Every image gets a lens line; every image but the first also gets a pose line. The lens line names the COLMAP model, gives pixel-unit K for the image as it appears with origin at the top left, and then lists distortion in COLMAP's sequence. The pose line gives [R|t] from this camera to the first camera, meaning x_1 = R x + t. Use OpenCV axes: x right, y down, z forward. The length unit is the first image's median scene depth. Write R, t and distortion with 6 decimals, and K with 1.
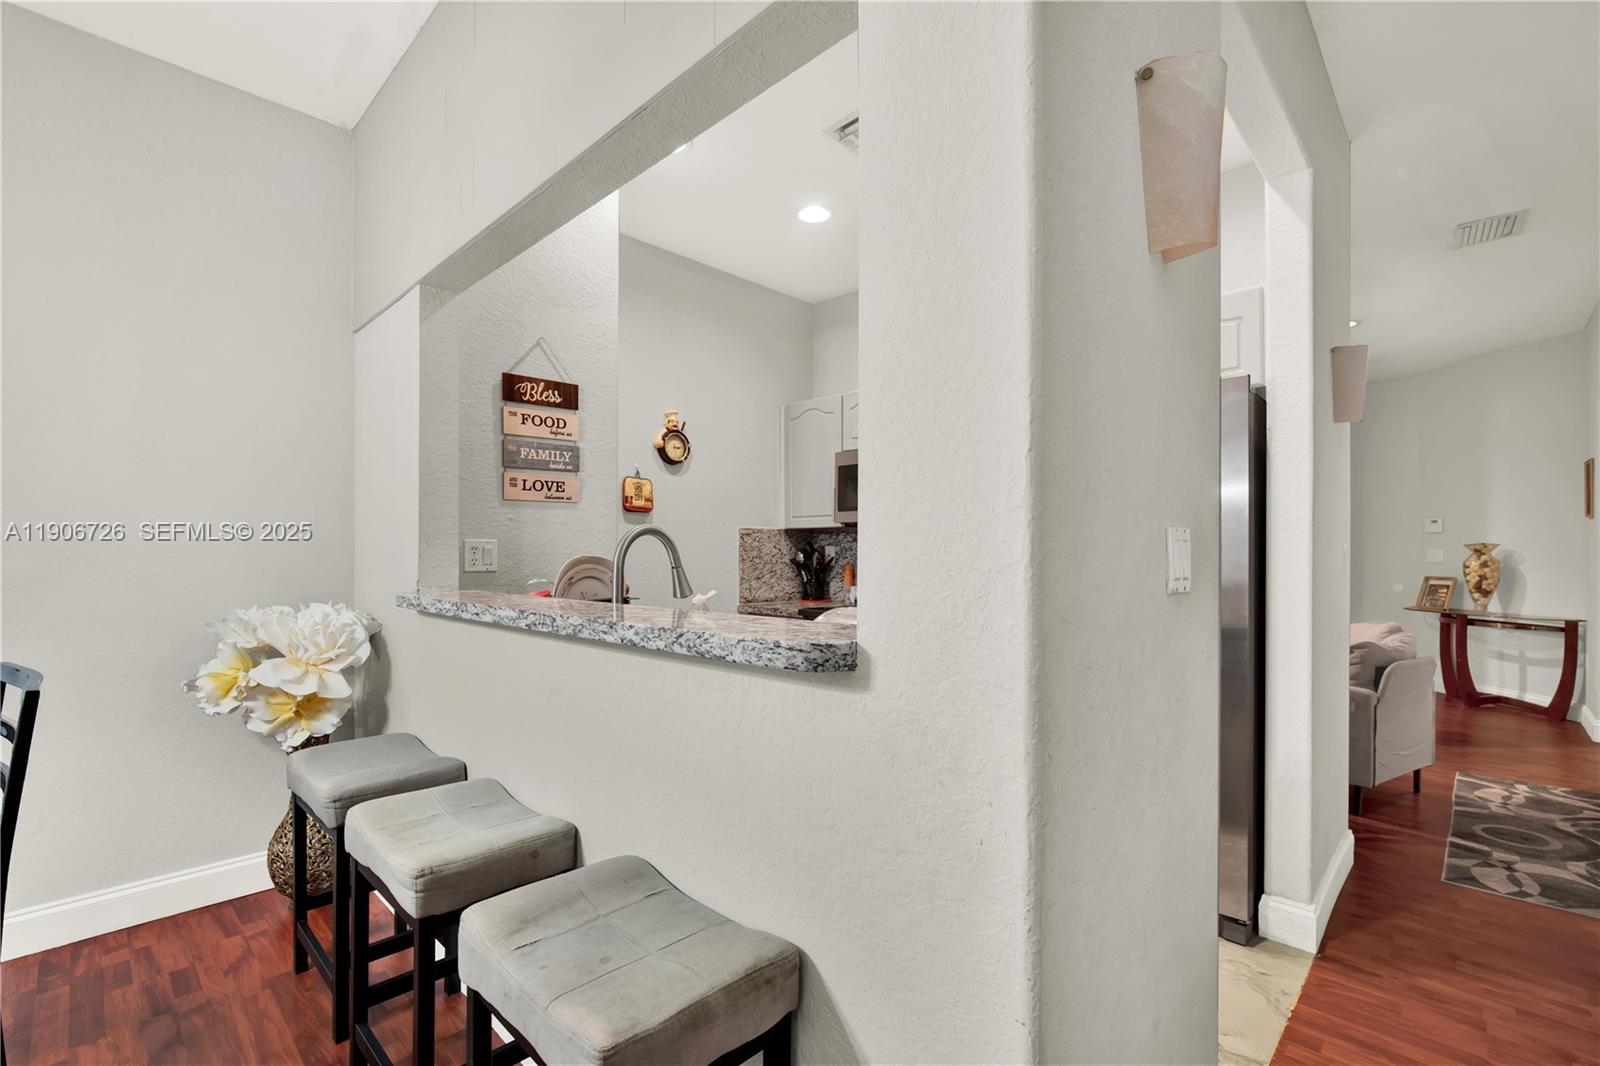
lens RADIAL K [[703.8, 0, 803.3], [0, 703.8, 563.2], [0, 0, 1]] dist [-0.004778, 0.000490]
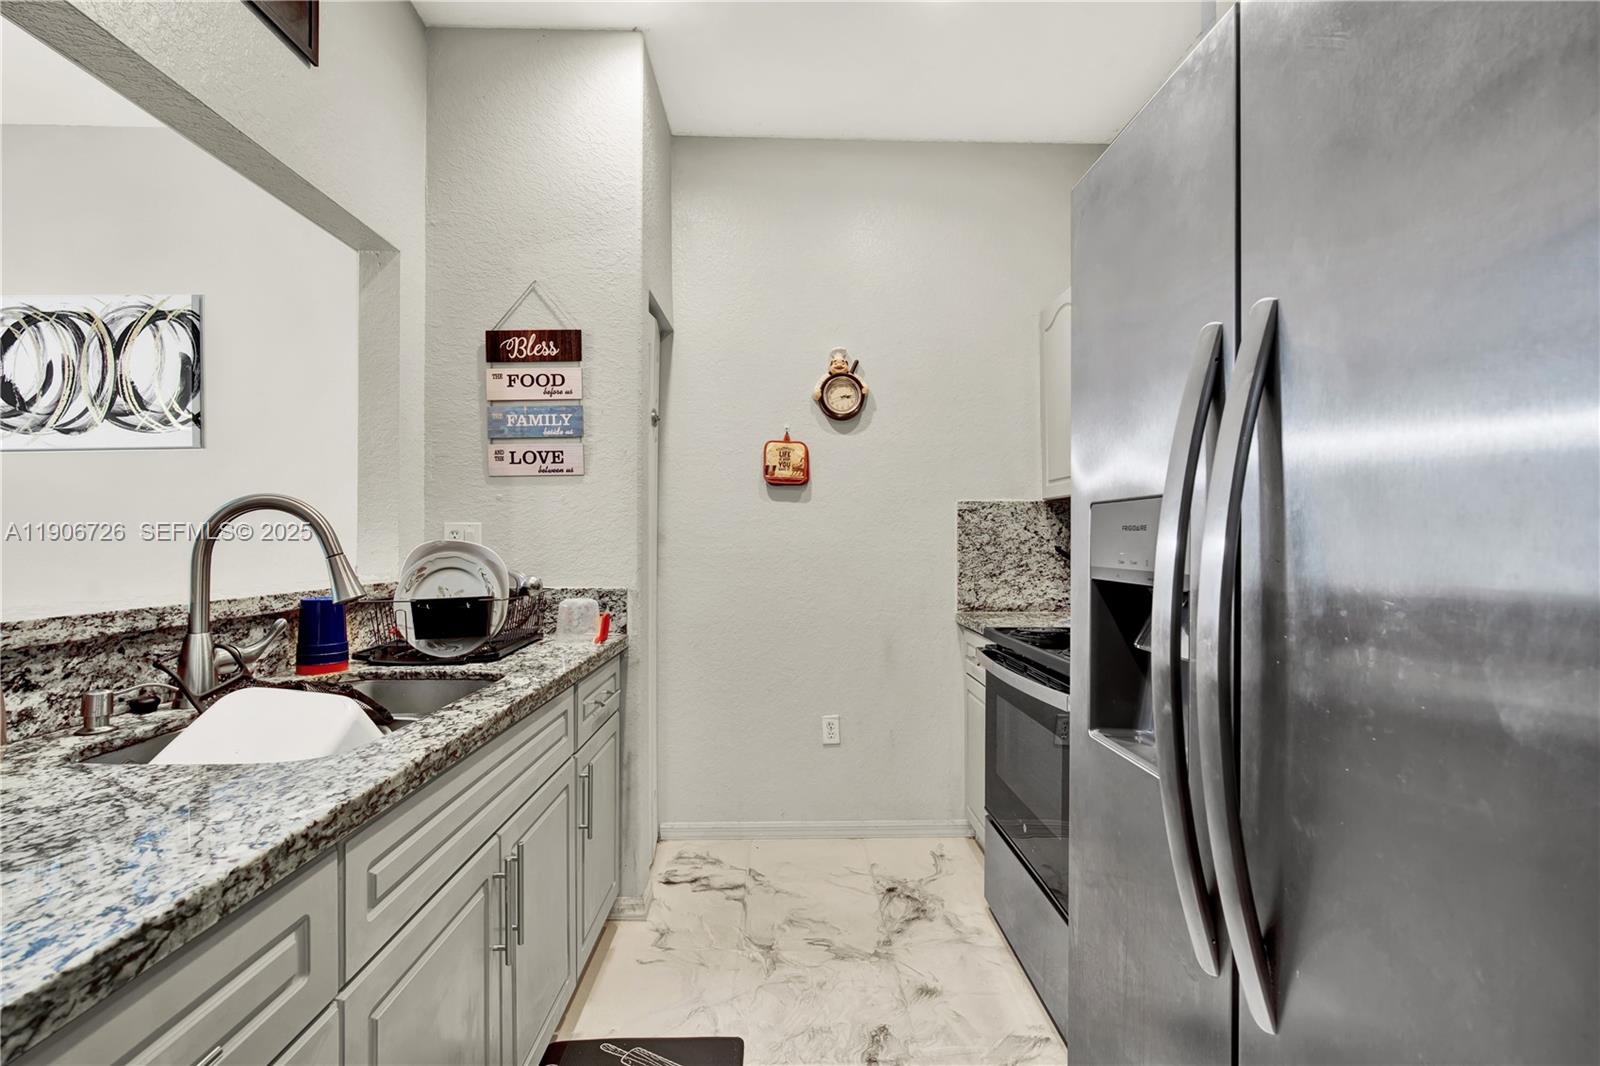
lens RADIAL K [[701.3, 0, 807.6], [0, 701.3, 531.1], [0, 0, 1]] dist [-0.009433, 0.000402]
pose [[0.717038, -0.009189, -0.696974, 0.326635], [-0.008858, 0.999712, -0.022294, -0.005027], [0.696978, 0.022159, 0.716750, 0.468745]]
